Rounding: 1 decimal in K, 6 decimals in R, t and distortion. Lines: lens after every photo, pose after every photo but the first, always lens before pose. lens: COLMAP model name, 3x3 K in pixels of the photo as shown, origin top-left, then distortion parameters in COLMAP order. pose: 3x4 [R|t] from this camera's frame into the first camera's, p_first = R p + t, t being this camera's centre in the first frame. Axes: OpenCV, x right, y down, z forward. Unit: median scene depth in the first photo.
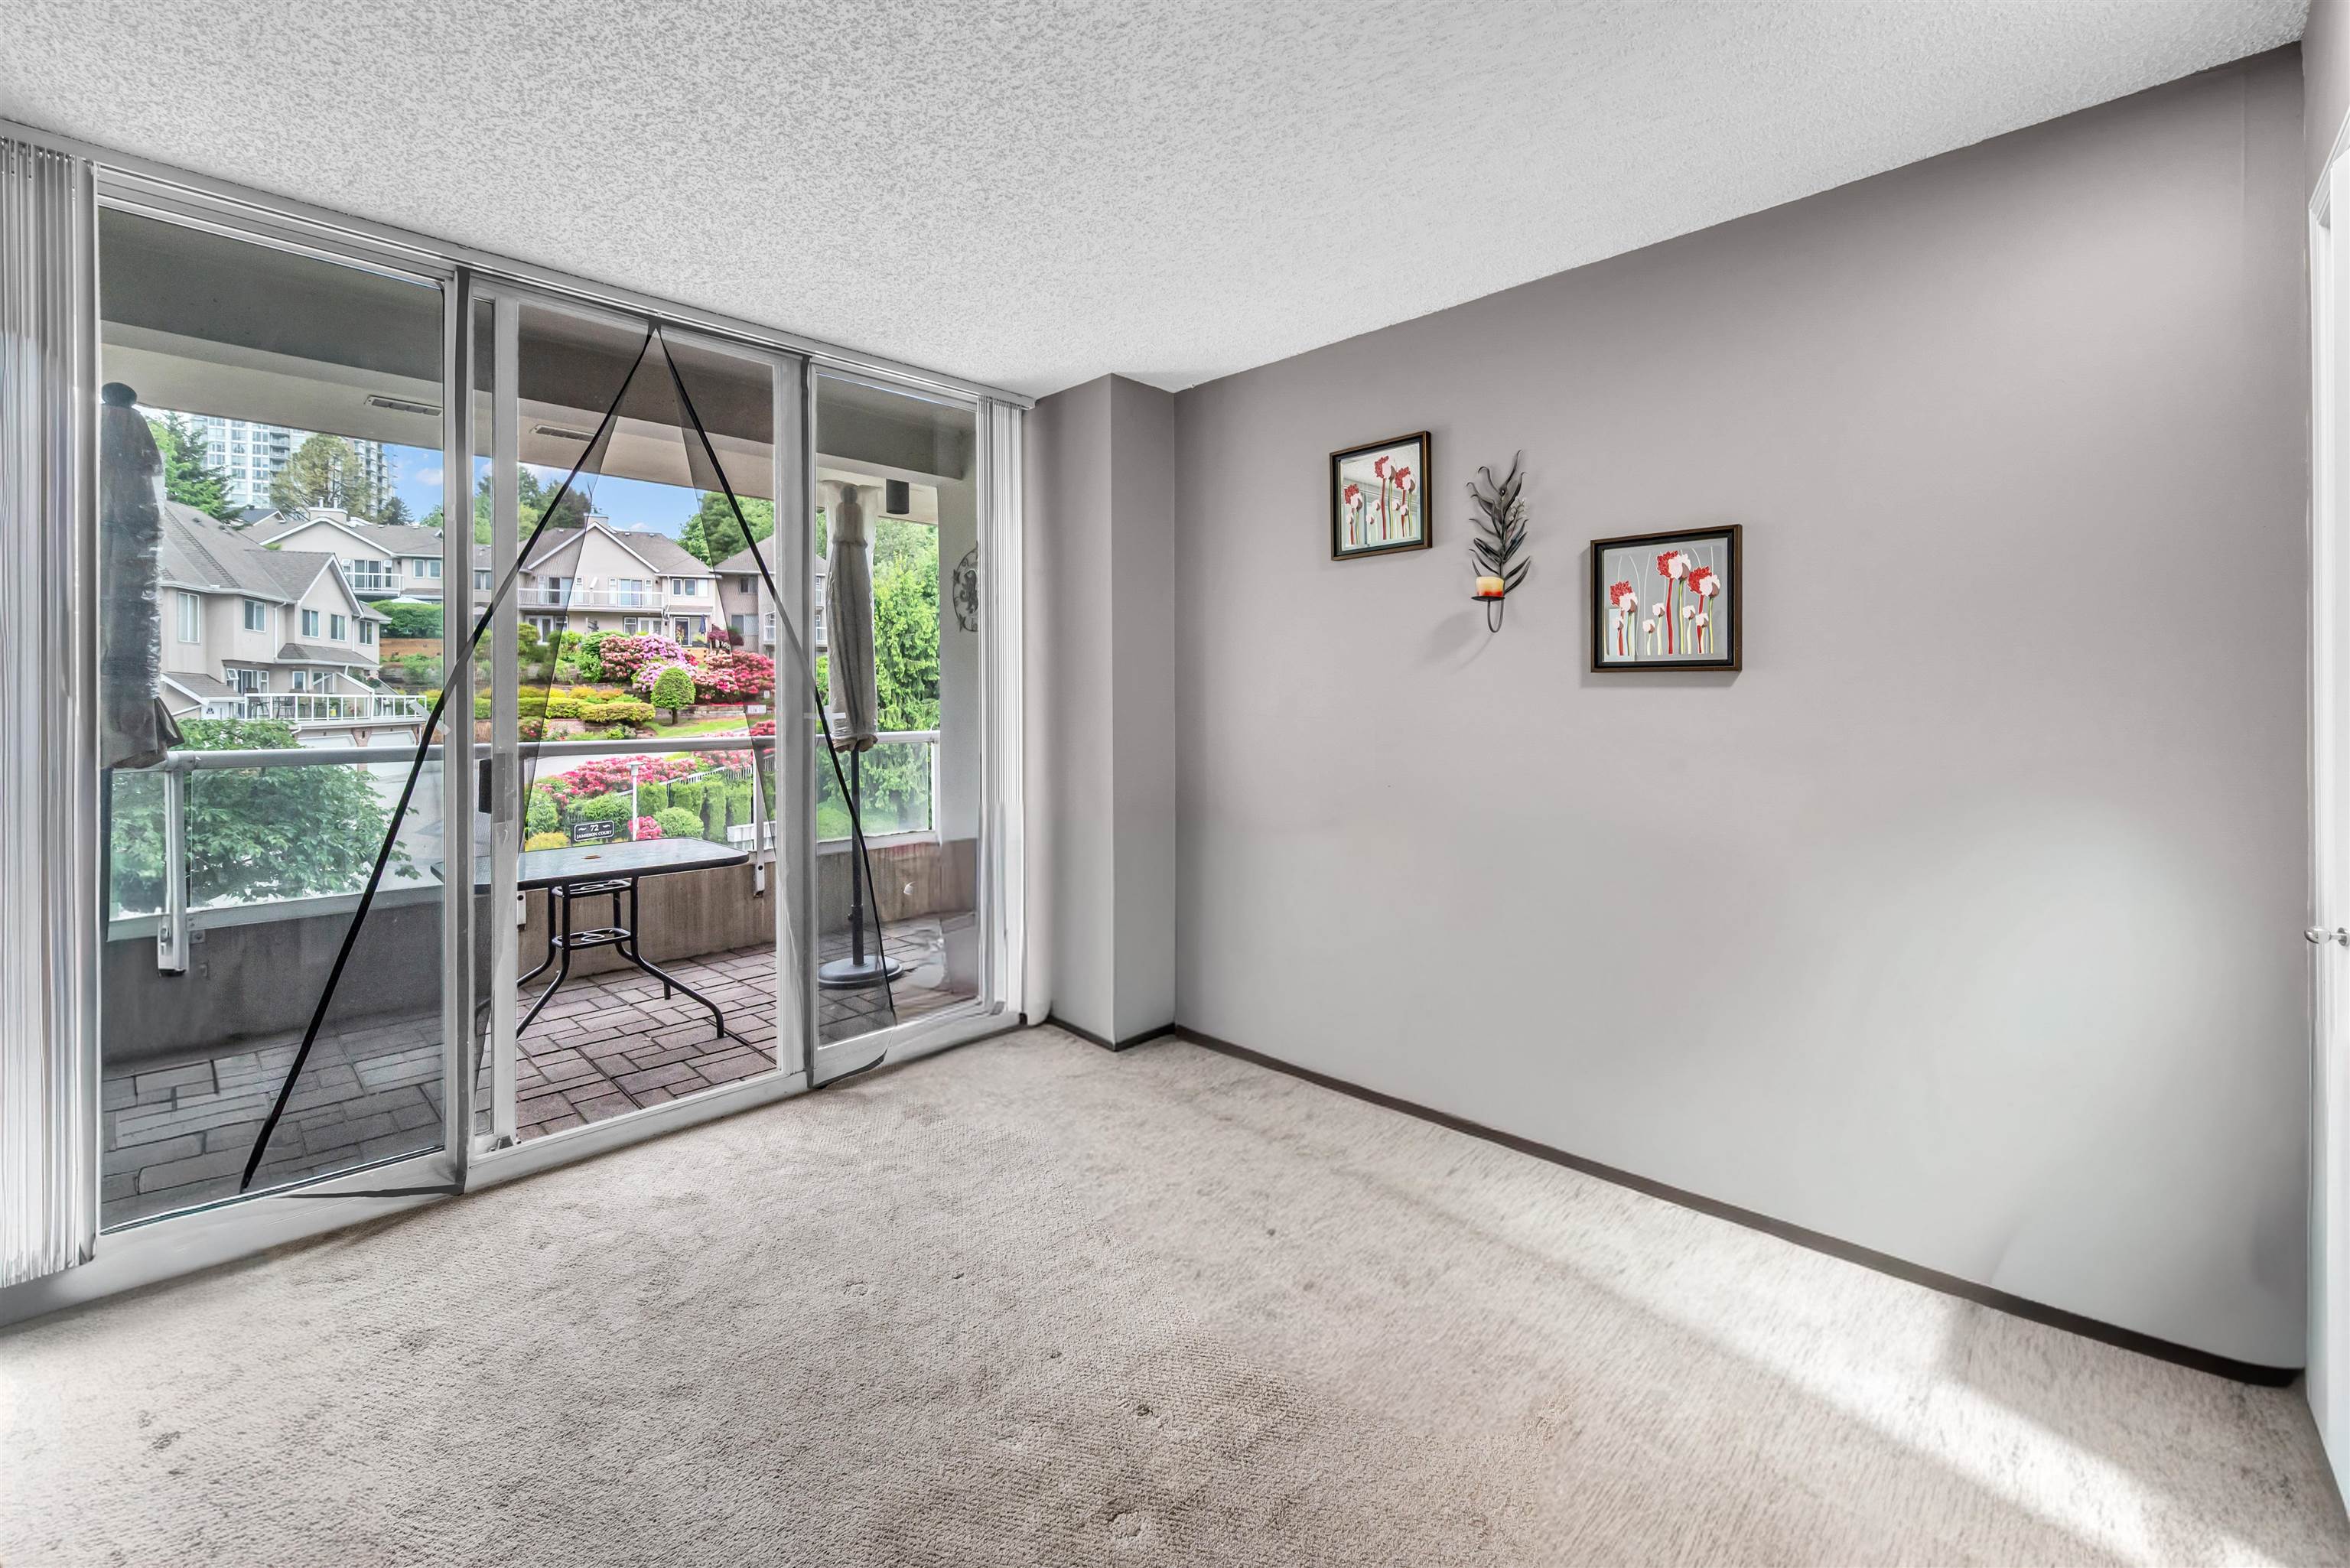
lens RADIAL K [[957.0, 0, 1179.1], [0, 957.0, 688.5], [0, 0, 1]] dist [0.000817, 0.000370]
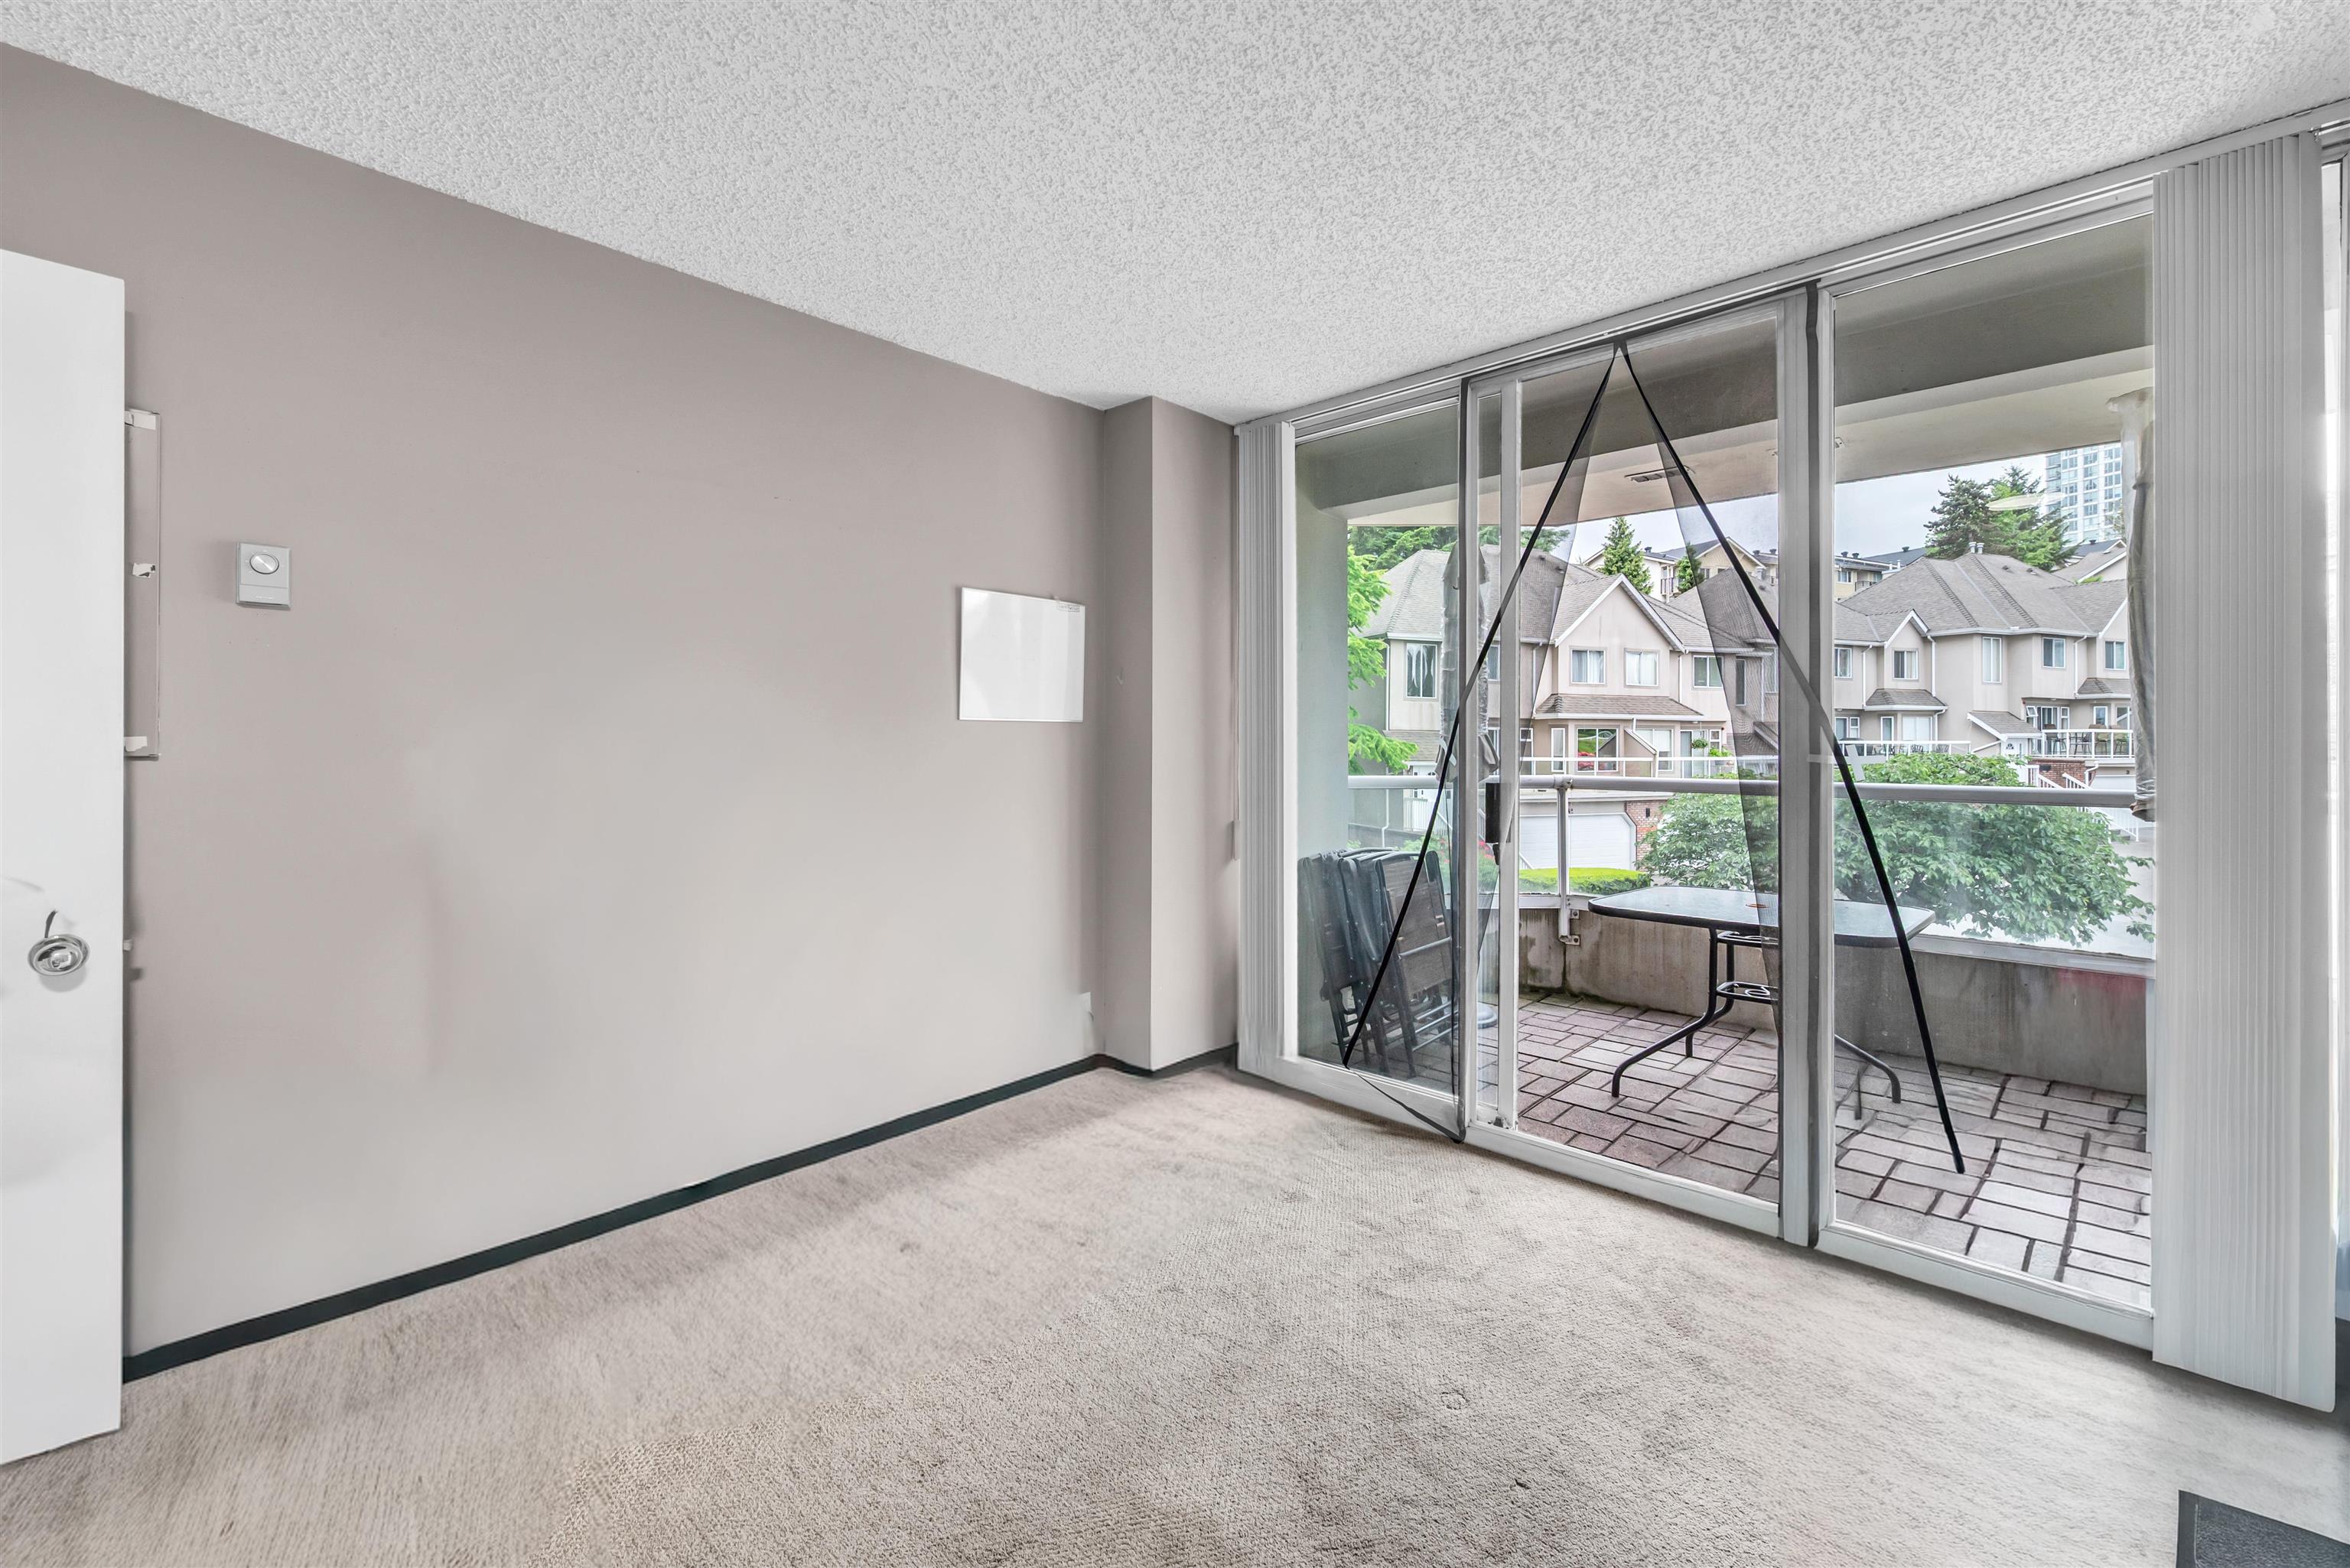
lens RADIAL K [[960.7, 0, 1162.8], [0, 960.7, 746.9], [0, 0, 1]] dist [-0.000457, -0.000134]
pose [[0.020690, 0.010289, -0.999733, 0.026585], [0.013349, 0.999855, 0.010566, 0.000228], [0.999697, -0.013564, 0.020549, 0.034812]]
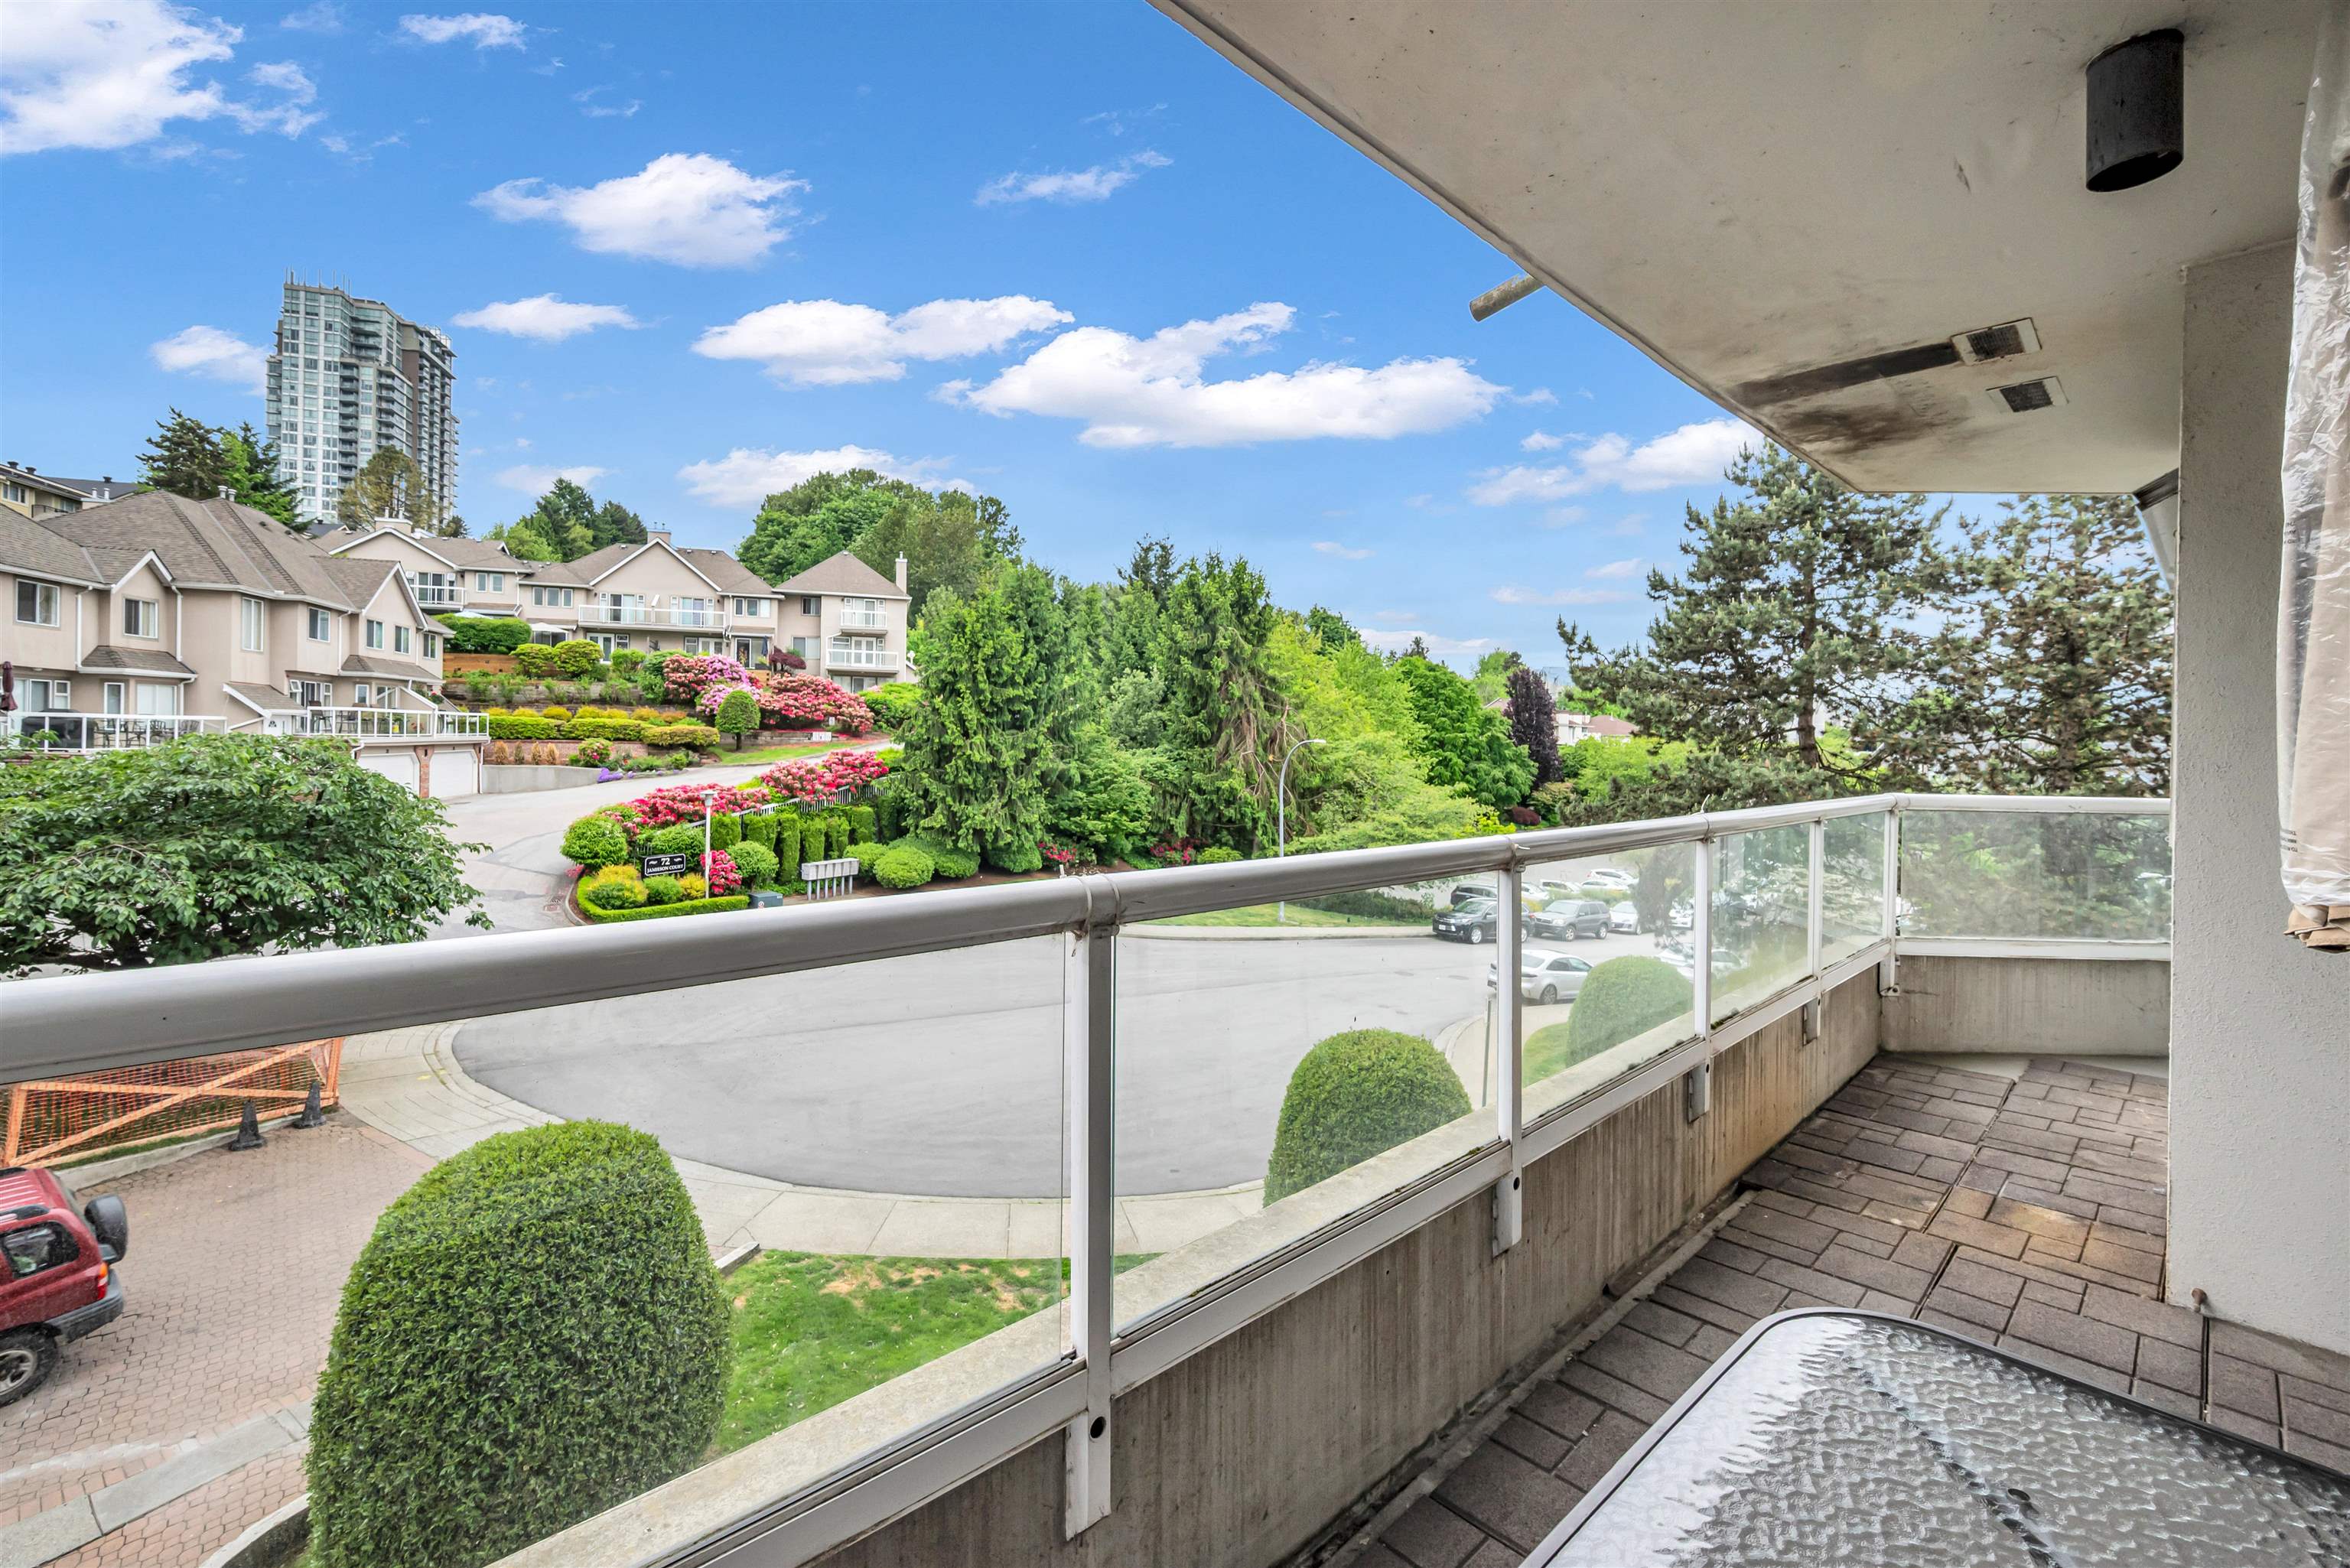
lens RADIAL K [[974.4, 0, 1167.2], [0, 974.4, 738.6], [0, 0, 1]] dist [-0.001241, -0.000282]
pose [[0.998303, 0.025714, -0.052241, -0.067013], [-0.024960, 0.999575, 0.015046, 0.001159], [0.052606, -0.013716, 0.998521, 0.073752]]
